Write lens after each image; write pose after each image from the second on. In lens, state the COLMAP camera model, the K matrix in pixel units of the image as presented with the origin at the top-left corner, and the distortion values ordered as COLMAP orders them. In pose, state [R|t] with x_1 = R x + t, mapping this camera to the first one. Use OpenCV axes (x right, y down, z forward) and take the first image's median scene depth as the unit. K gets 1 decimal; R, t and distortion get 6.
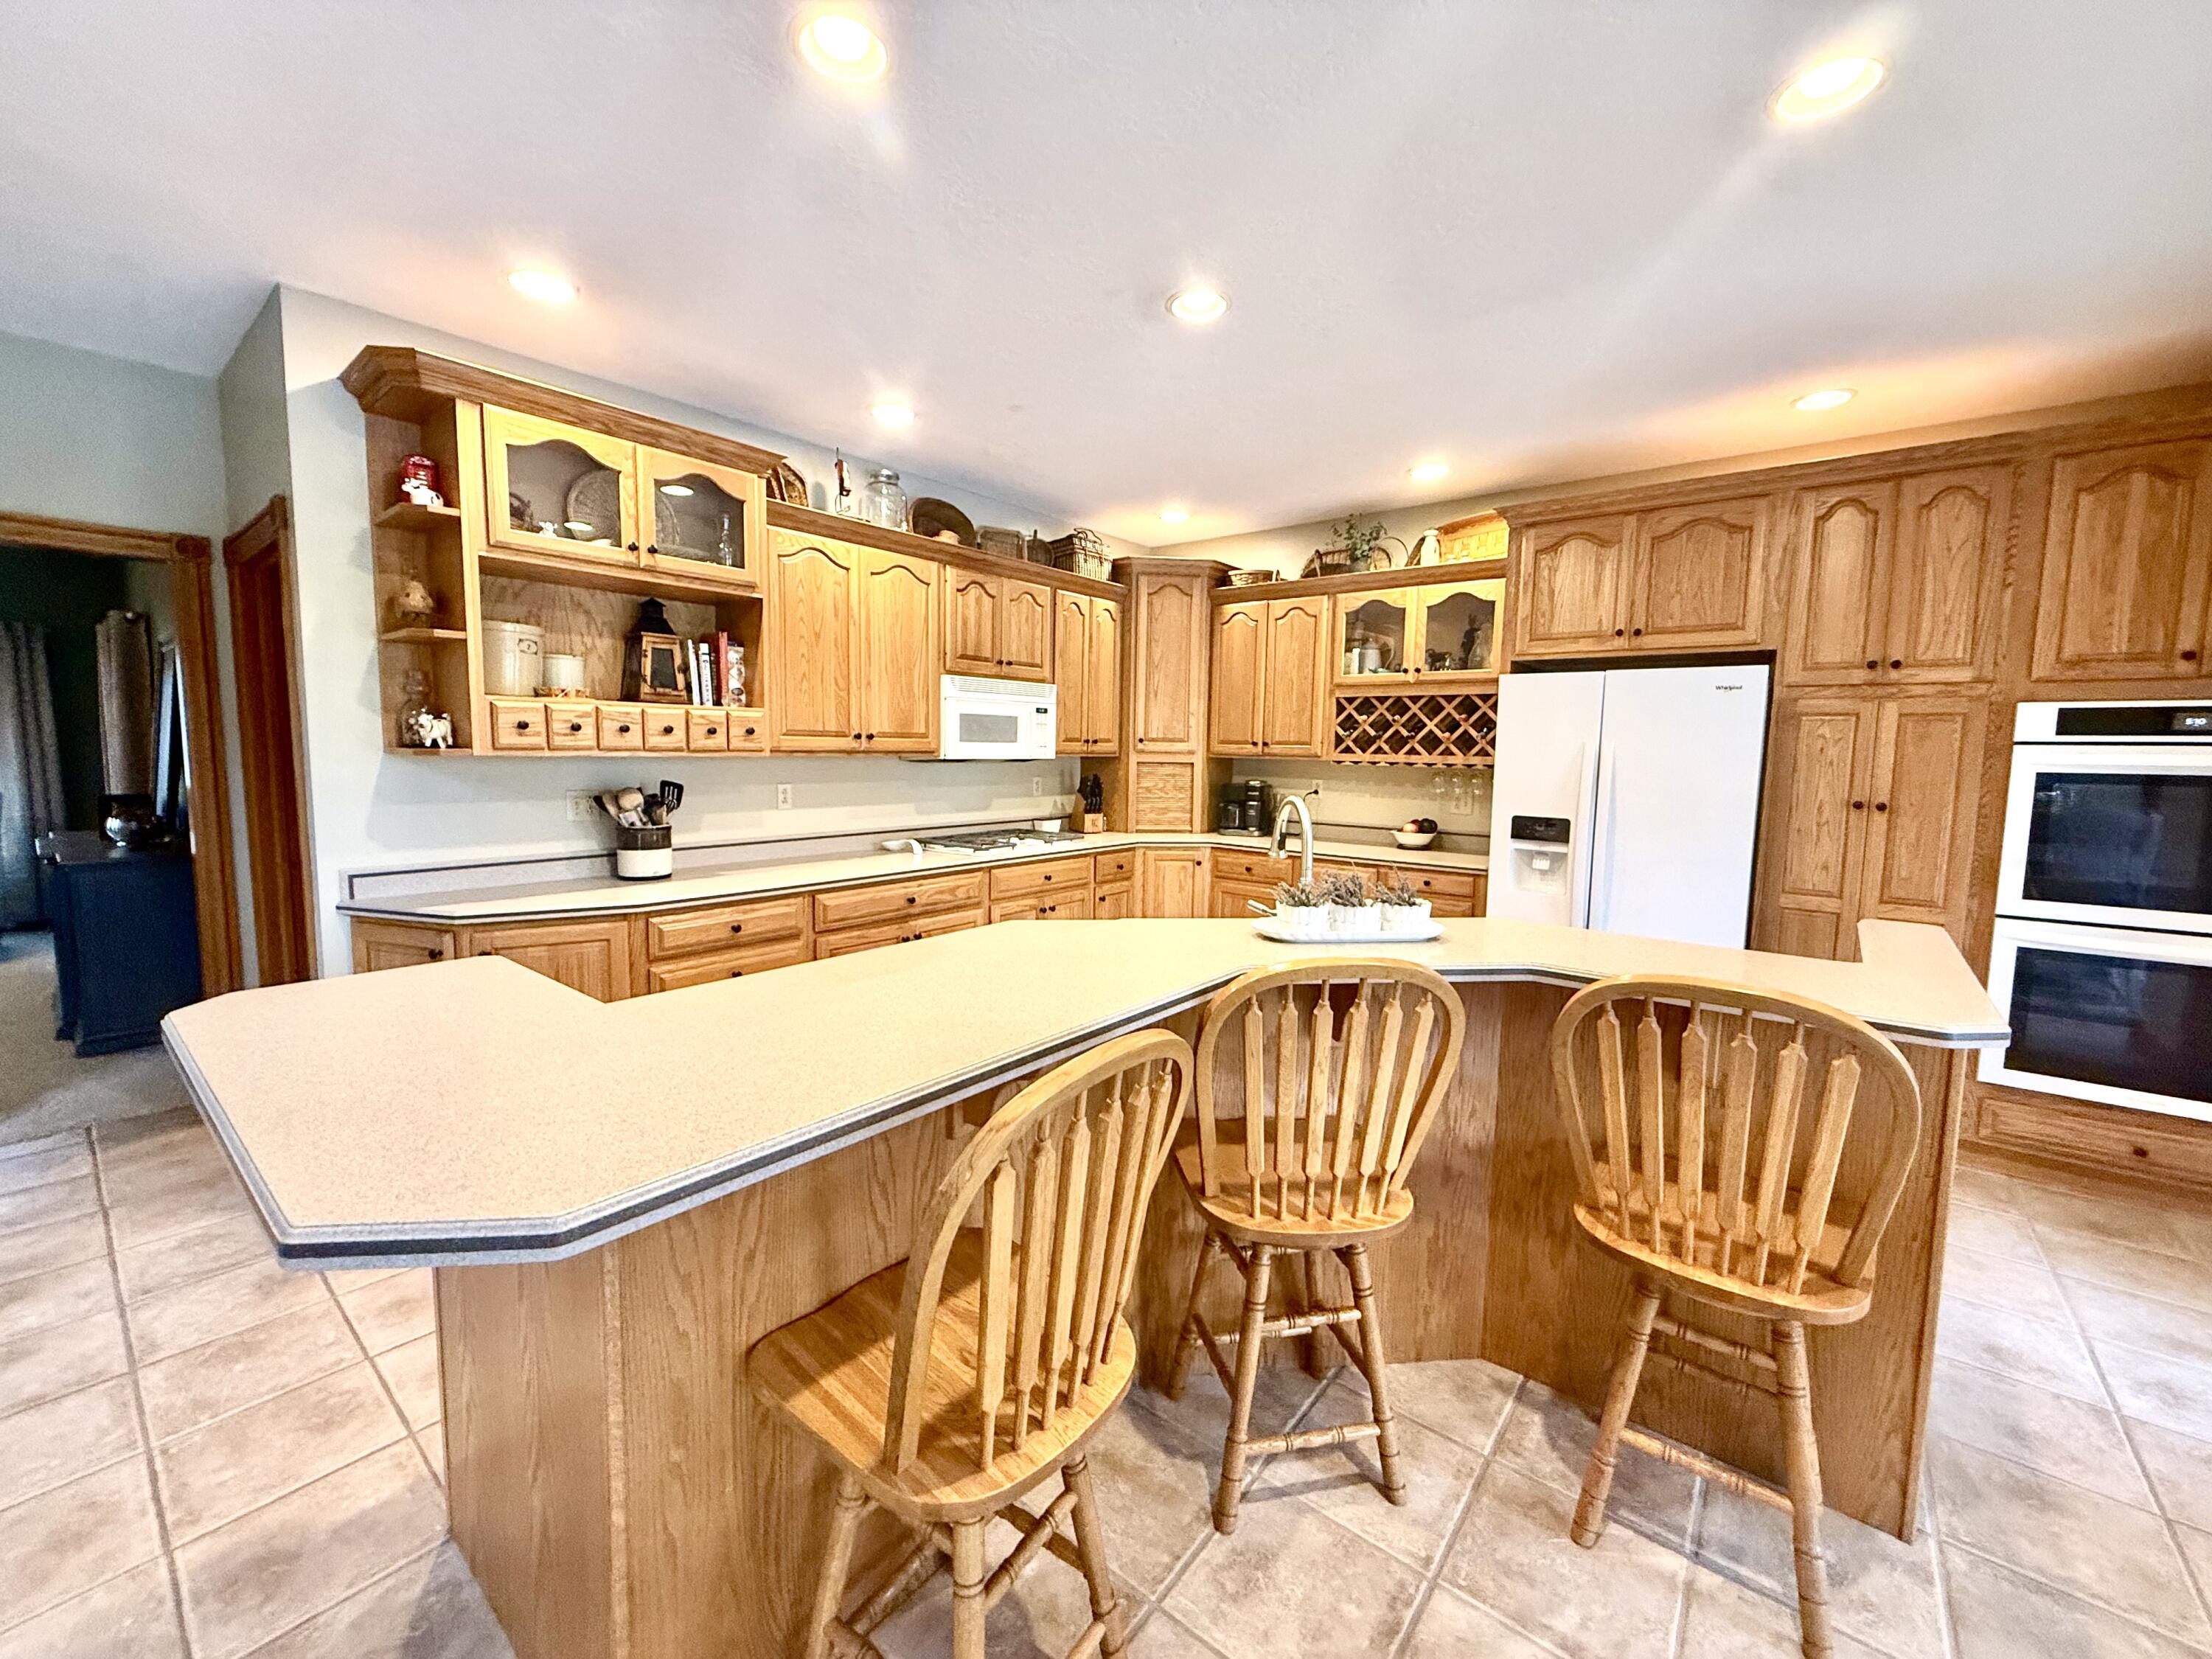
lens RADIAL K [[878.0, 0, 1106.0], [0, 878.0, 829.5], [0, 0, 1]] dist [0.011248, 0.000183]
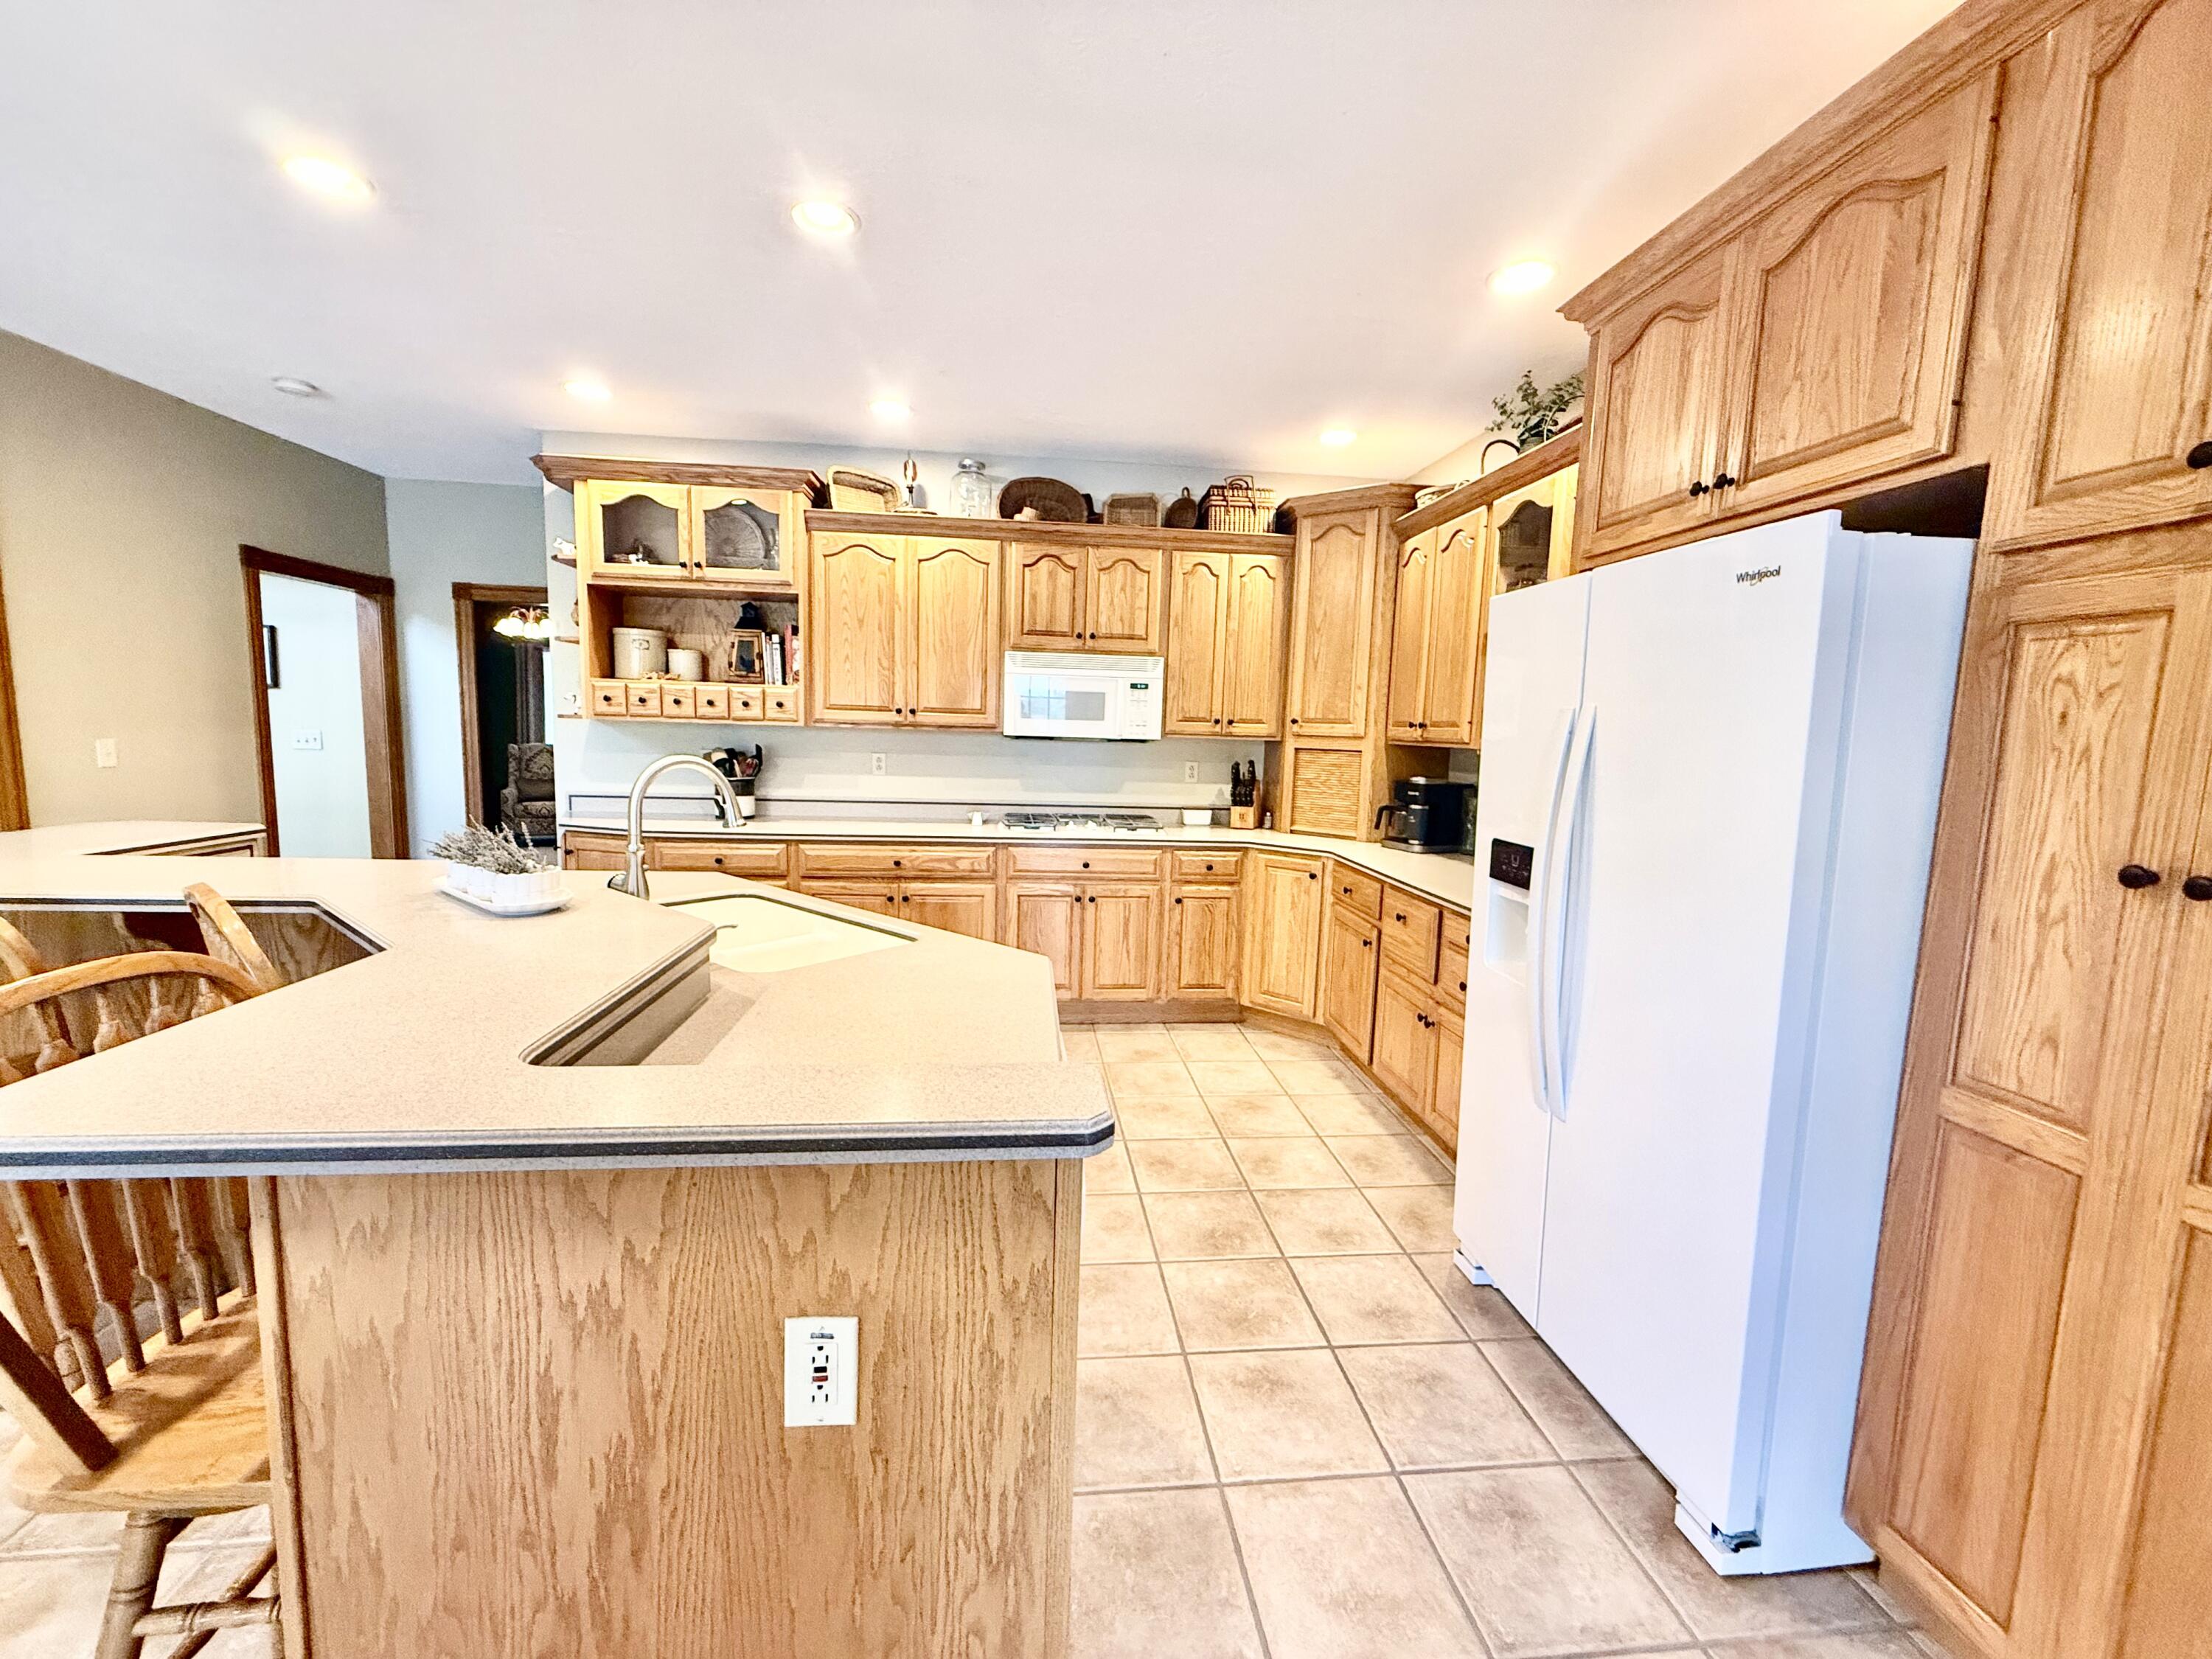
lens RADIAL K [[878.0, 0, 1106.0], [0, 878.0, 829.5], [0, 0, 1]] dist [0.011248, 0.000183]
pose [[0.706106, 0.087234, -0.702713, 0.666029], [-0.087874, 0.995507, 0.035284, -0.018909], [0.702633, 0.036836, 0.710598, 0.390289]]
